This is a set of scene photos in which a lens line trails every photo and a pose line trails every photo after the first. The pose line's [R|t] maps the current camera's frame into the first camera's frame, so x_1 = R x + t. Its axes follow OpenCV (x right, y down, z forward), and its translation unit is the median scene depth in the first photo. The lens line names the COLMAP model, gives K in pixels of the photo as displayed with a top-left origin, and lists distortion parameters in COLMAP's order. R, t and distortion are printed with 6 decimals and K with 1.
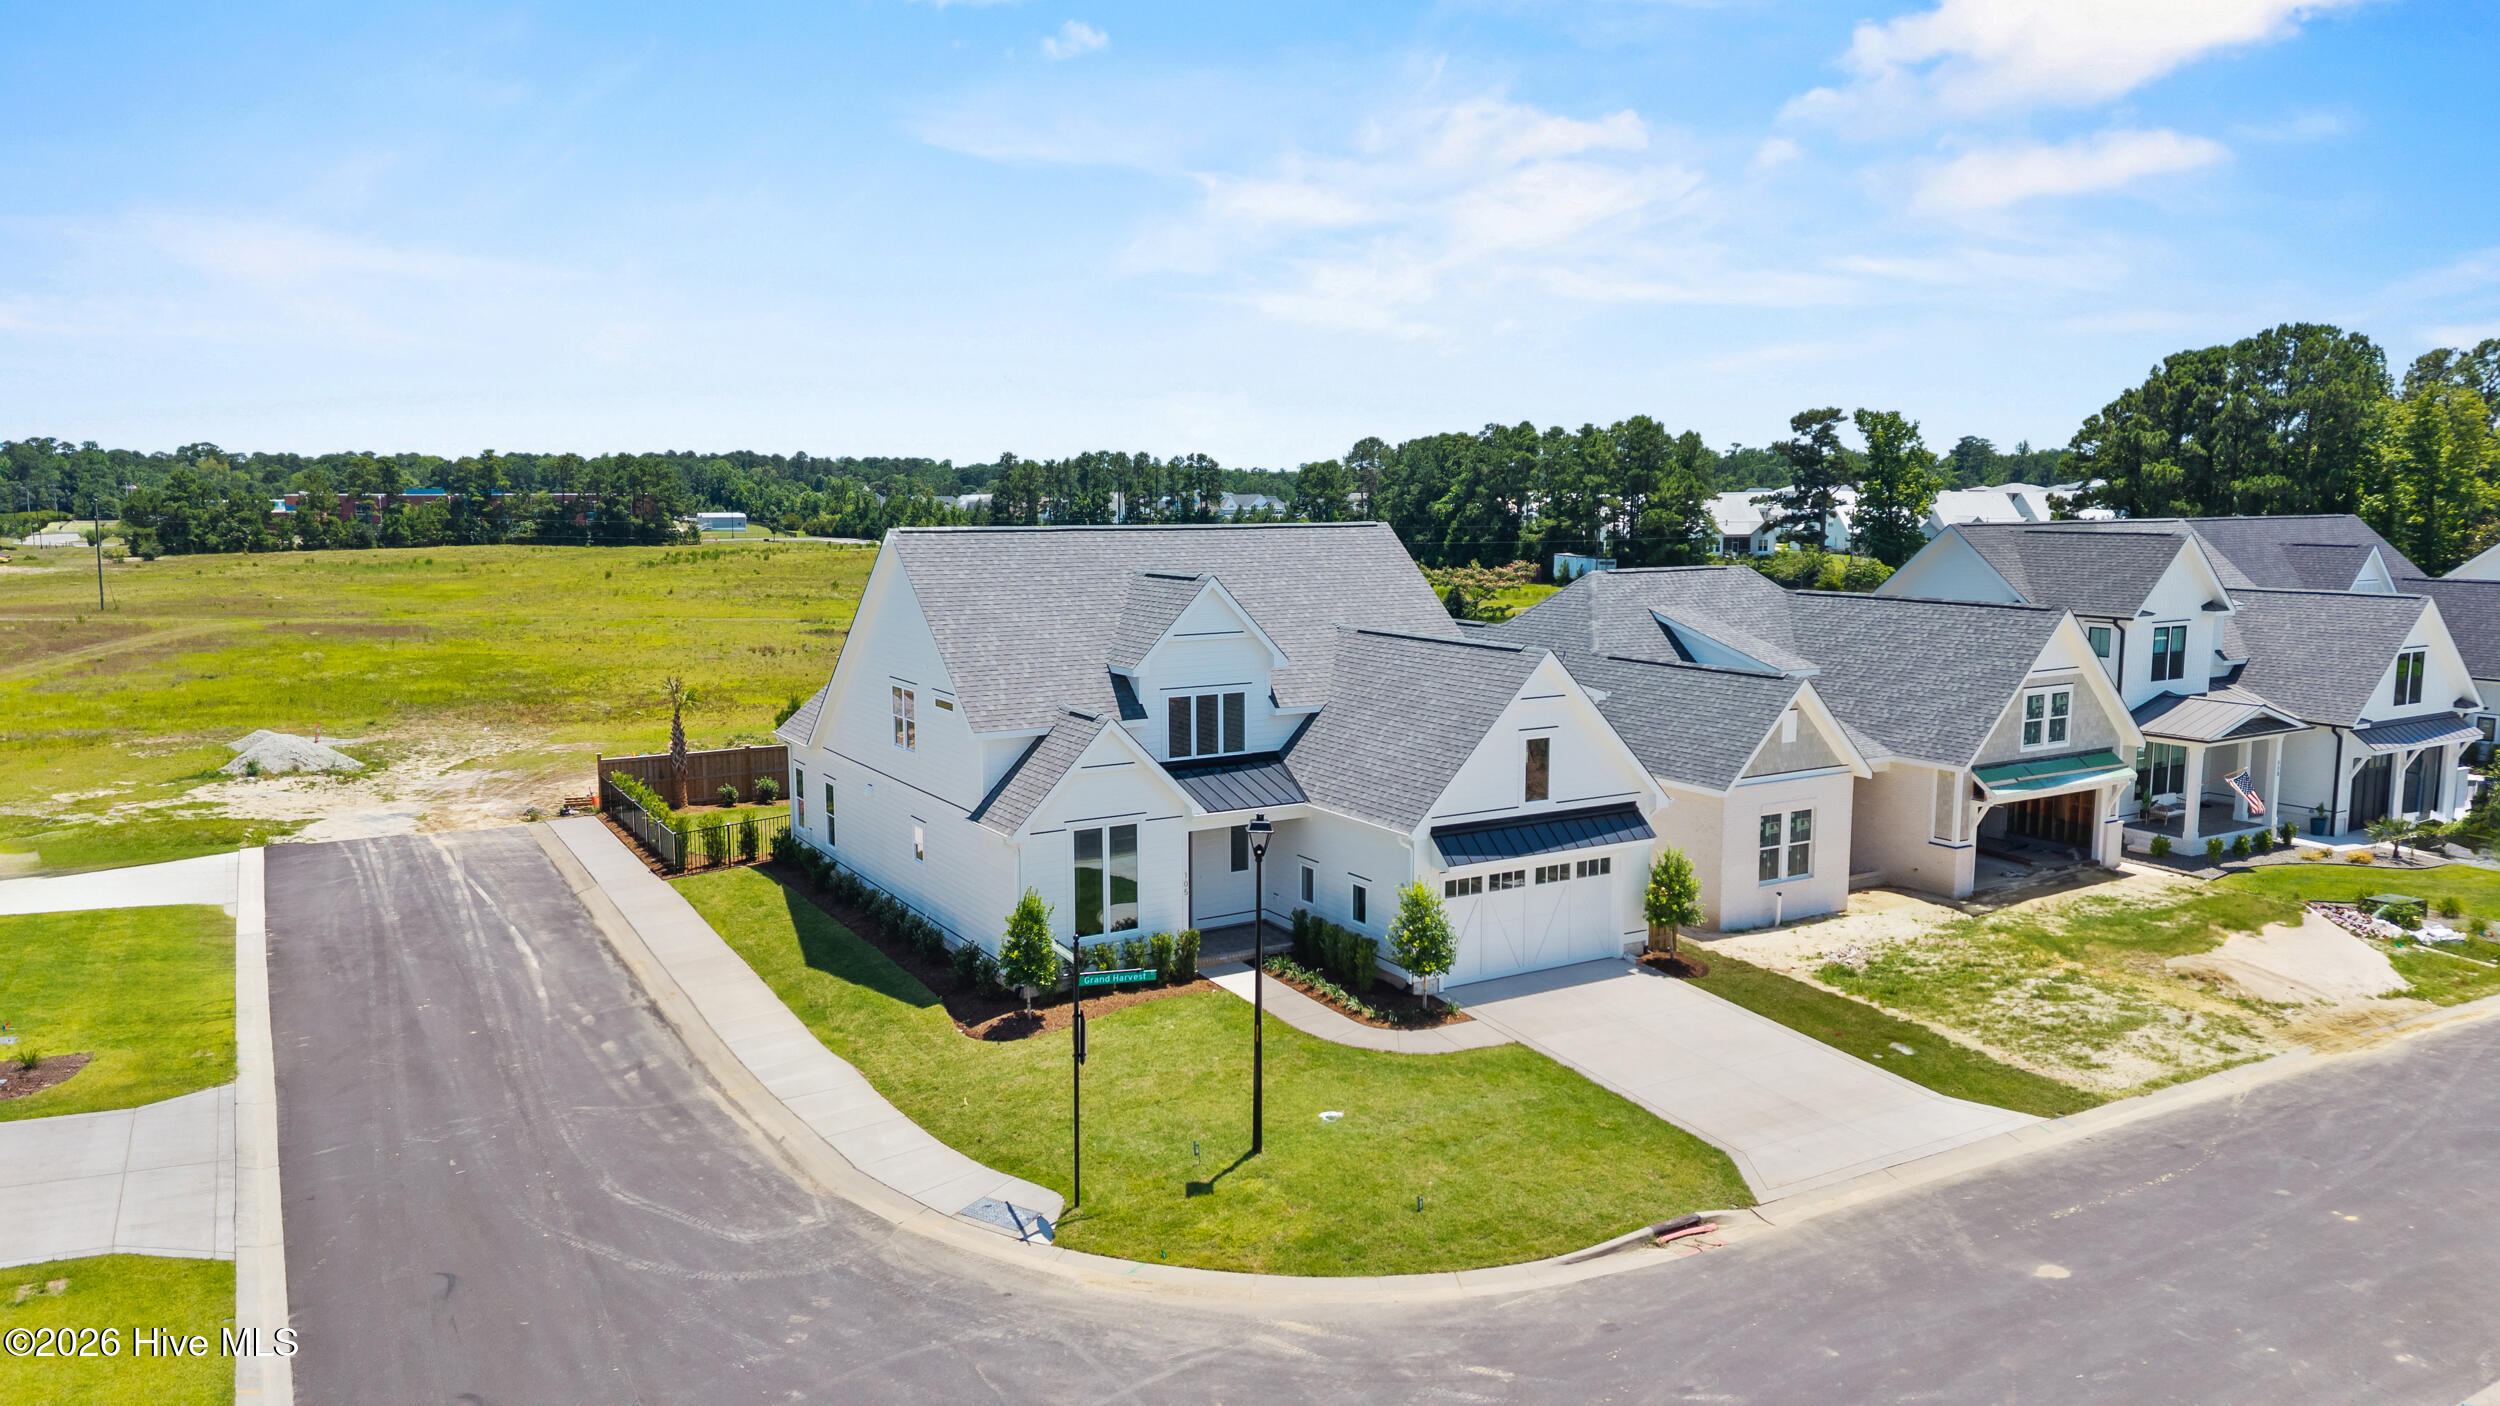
lens RADIAL K [[1665.9, 0, 1246.7], [0, 1665.9, 708.2], [0, 0, 1]] dist [0.075994, -0.101604]
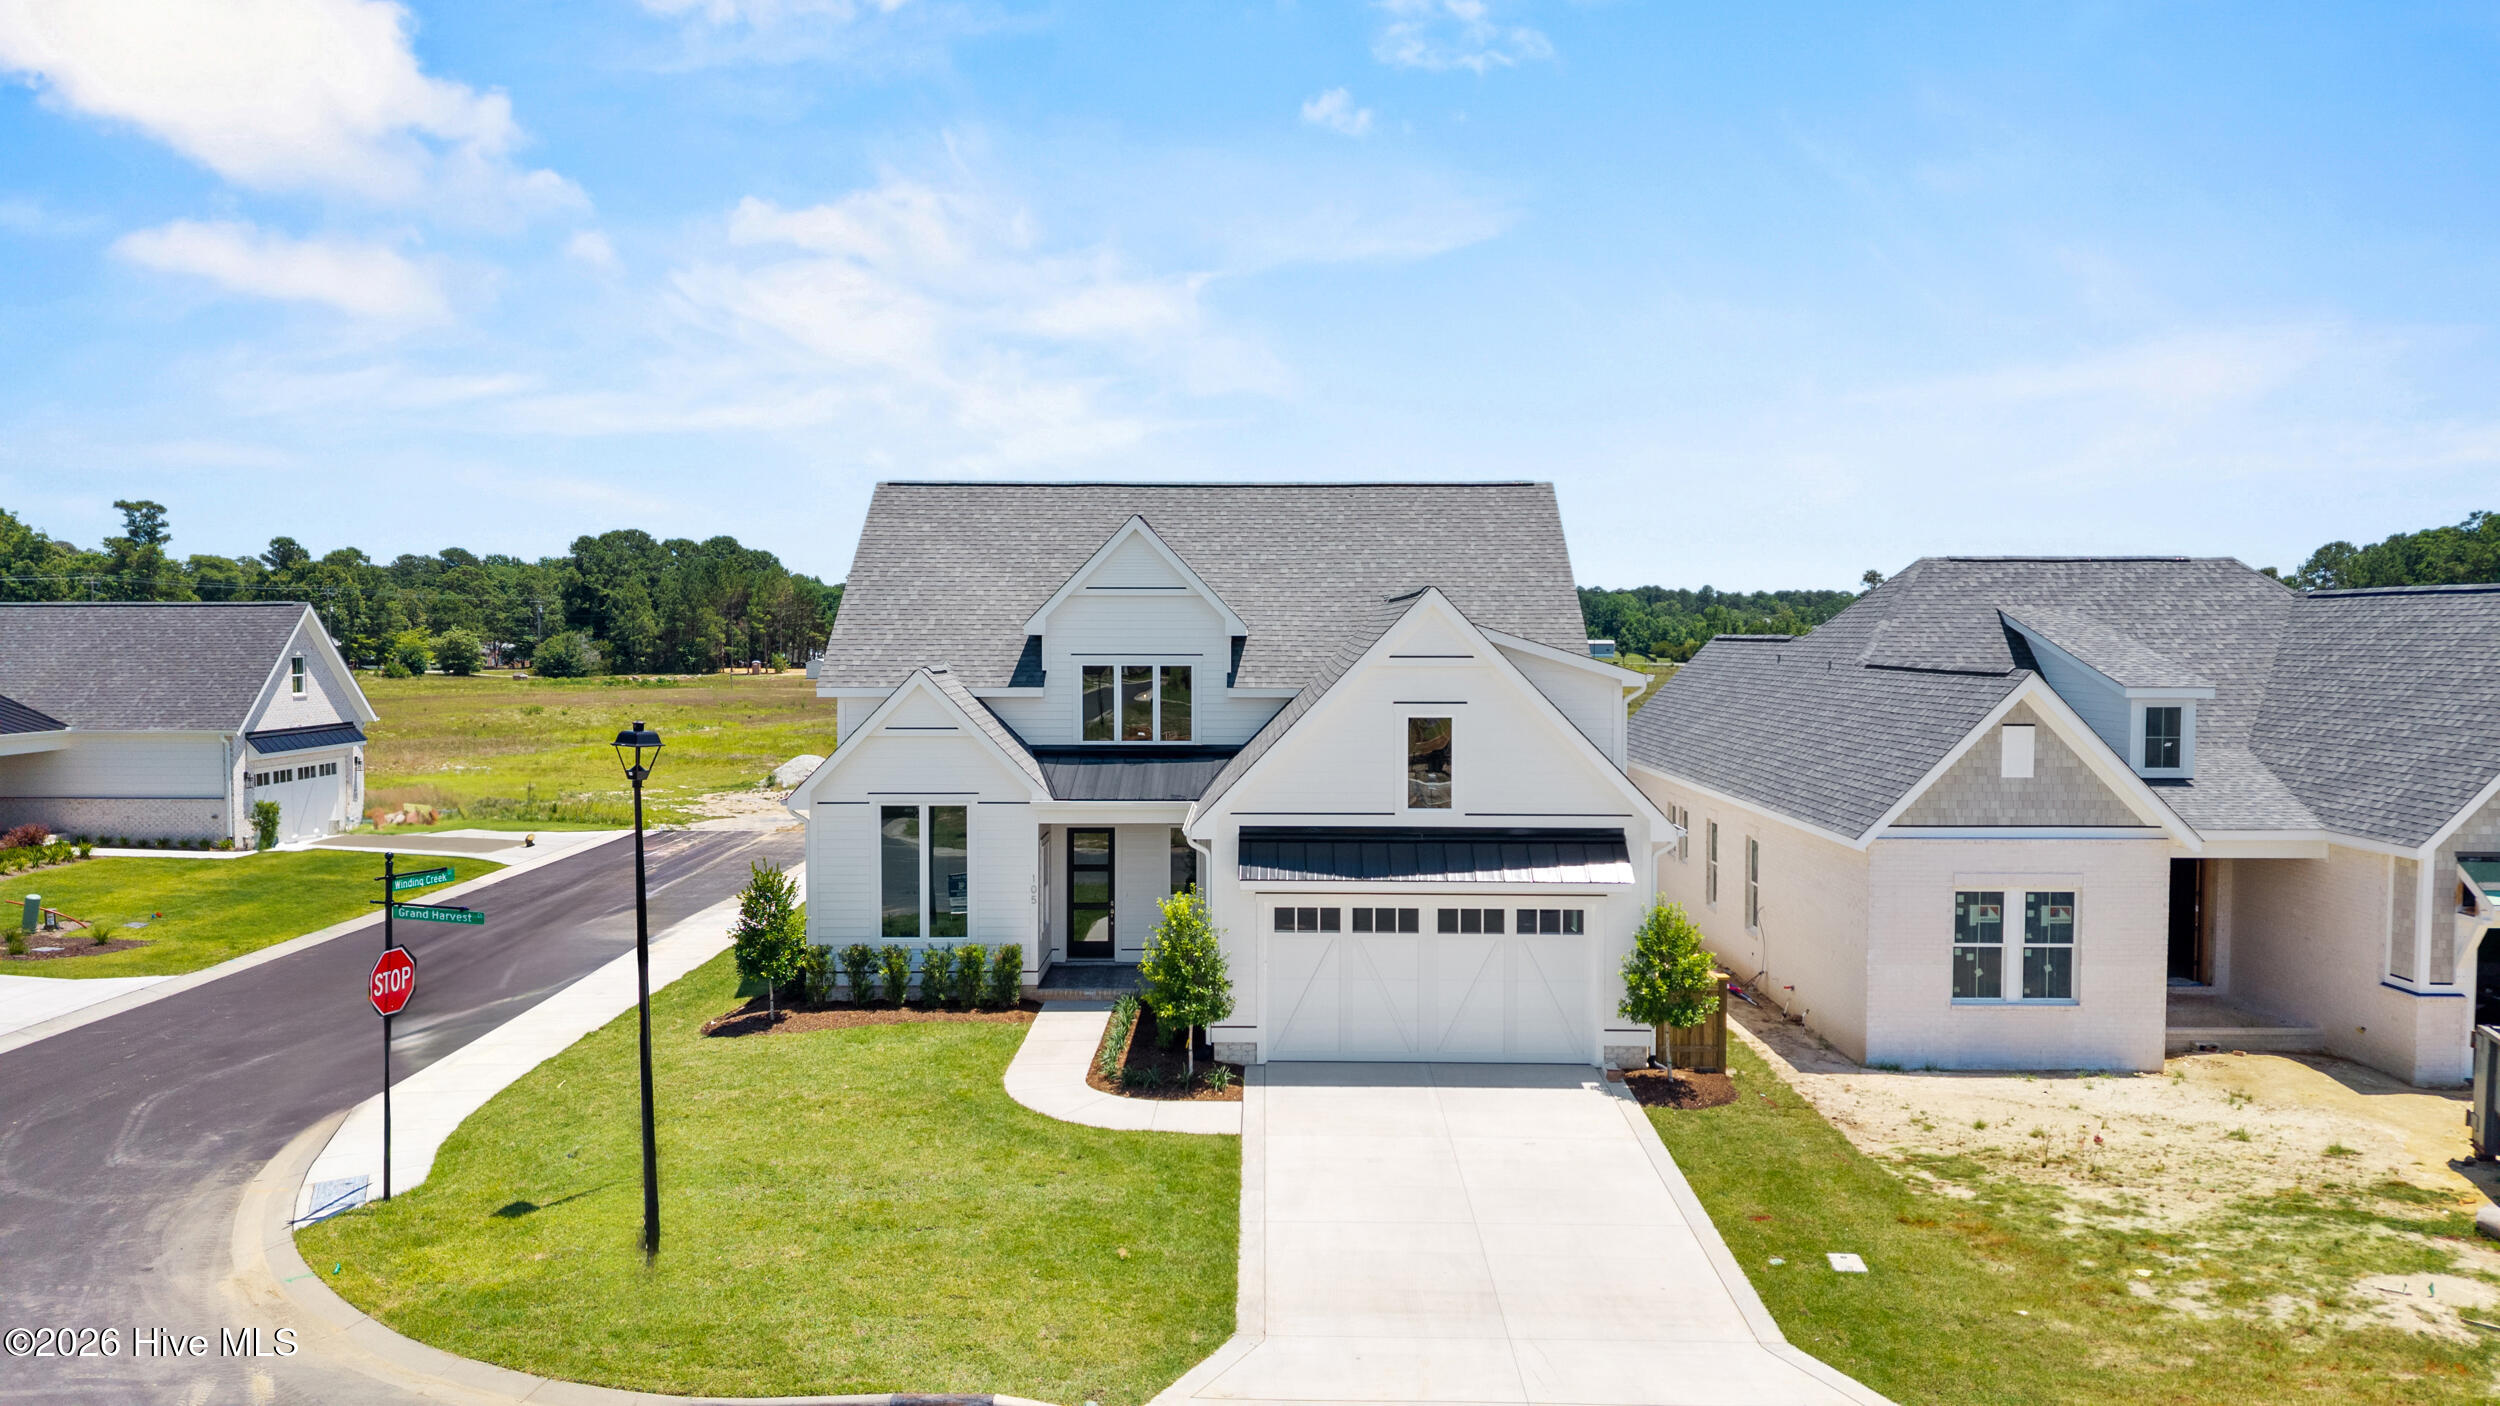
lens RADIAL K [[1665.9, 0, 1246.7], [0, 1665.9, 708.2], [0, 0, 1]] dist [0.075994, -0.101604]
pose [[0.849819, 0.026835, -0.526391, 0.405472], [-0.071802, 0.995287, -0.065180, 0.055596], [0.522161, 0.093187, 0.847741, 0.318478]]
